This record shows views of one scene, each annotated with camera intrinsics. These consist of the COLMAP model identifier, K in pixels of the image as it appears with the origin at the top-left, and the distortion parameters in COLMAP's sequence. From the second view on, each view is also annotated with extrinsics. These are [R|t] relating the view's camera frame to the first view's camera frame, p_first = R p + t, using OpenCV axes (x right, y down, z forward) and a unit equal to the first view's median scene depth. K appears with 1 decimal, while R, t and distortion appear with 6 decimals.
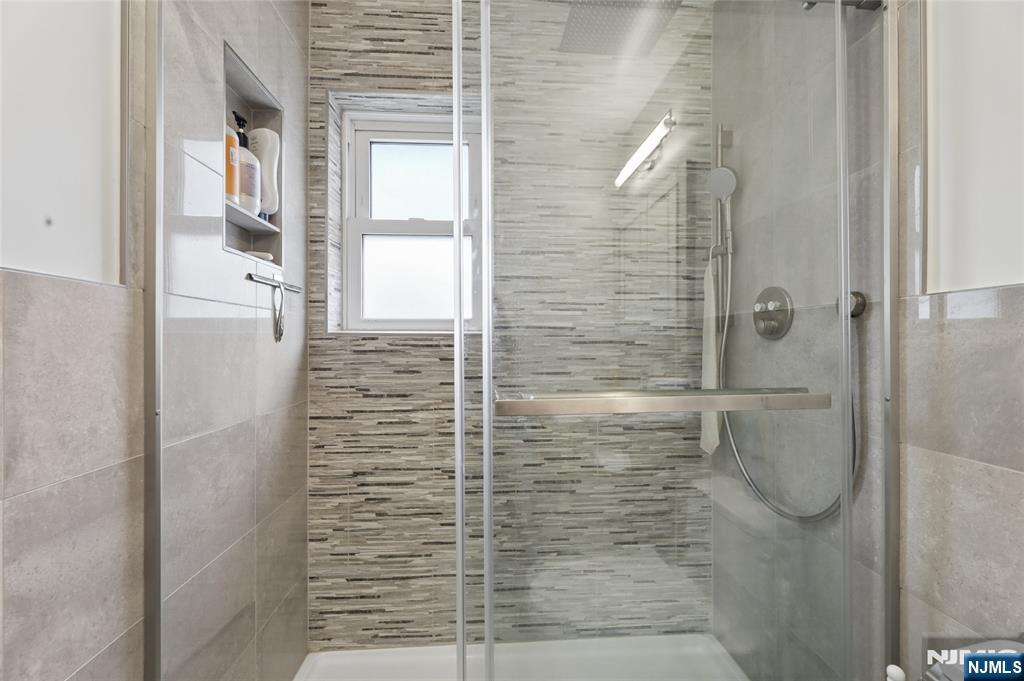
lens RADIAL K [[414.8, 0, 510.3], [0, 414.8, 342.5], [0, 0, 1]] dist [0.000832, -0.000123]
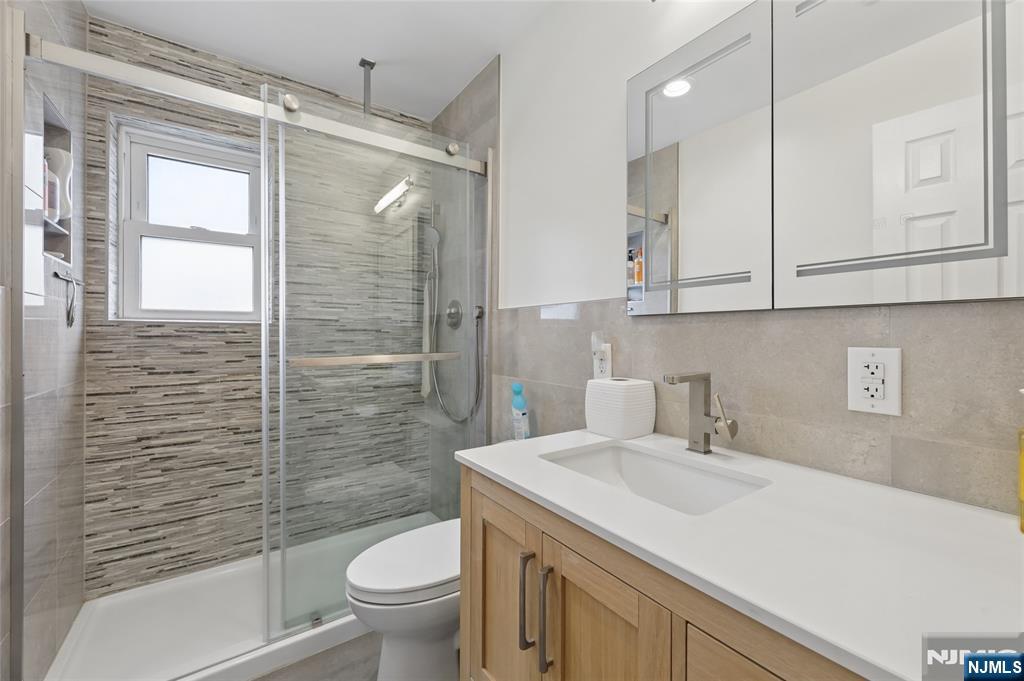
lens RADIAL K [[412.8, 0, 516.2], [0, 412.8, 332.1], [0, 0, 1]] dist [-0.000126, -0.000096]
pose [[0.854851, 0.003978, 0.518858, -0.064839], [-0.001492, 0.999985, -0.005208, 0.013639], [-0.518871, 0.003678, 0.854845, -0.570207]]
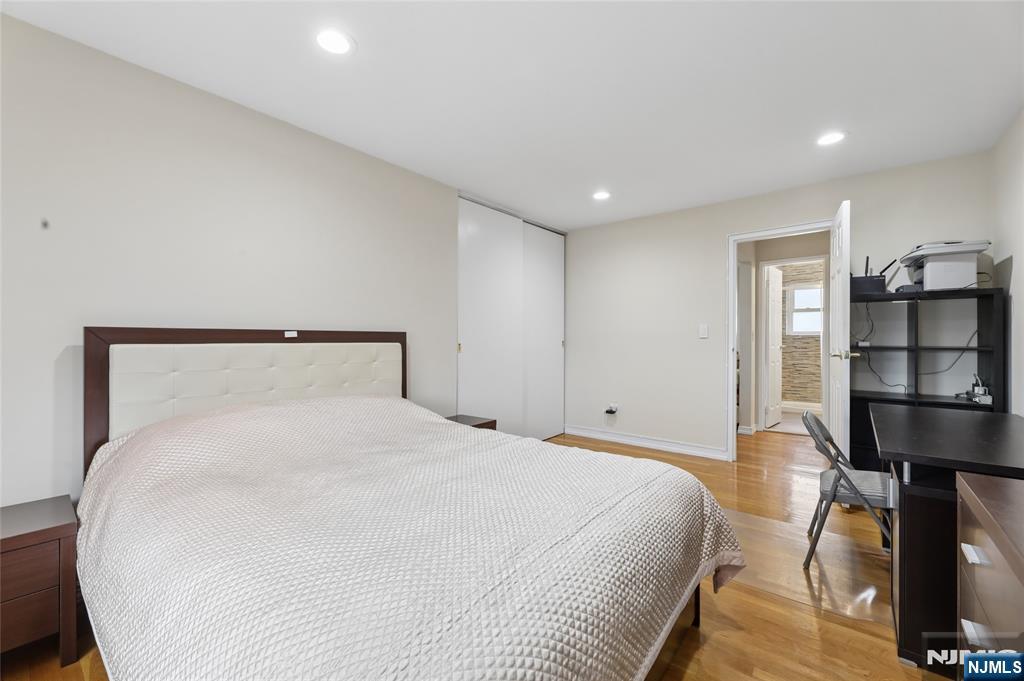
lens RADIAL K [[411.4, 0, 510.0], [0, 411.4, 338.1], [0, 0, 1]] dist [-0.001194, -0.000293]
pose [[0.729229, 0.001284, -0.684269, 0.477640], [-0.000243, 0.999999, 0.001617, 0.008225], [0.684270, -0.001012, 0.729228, -4.603169]]
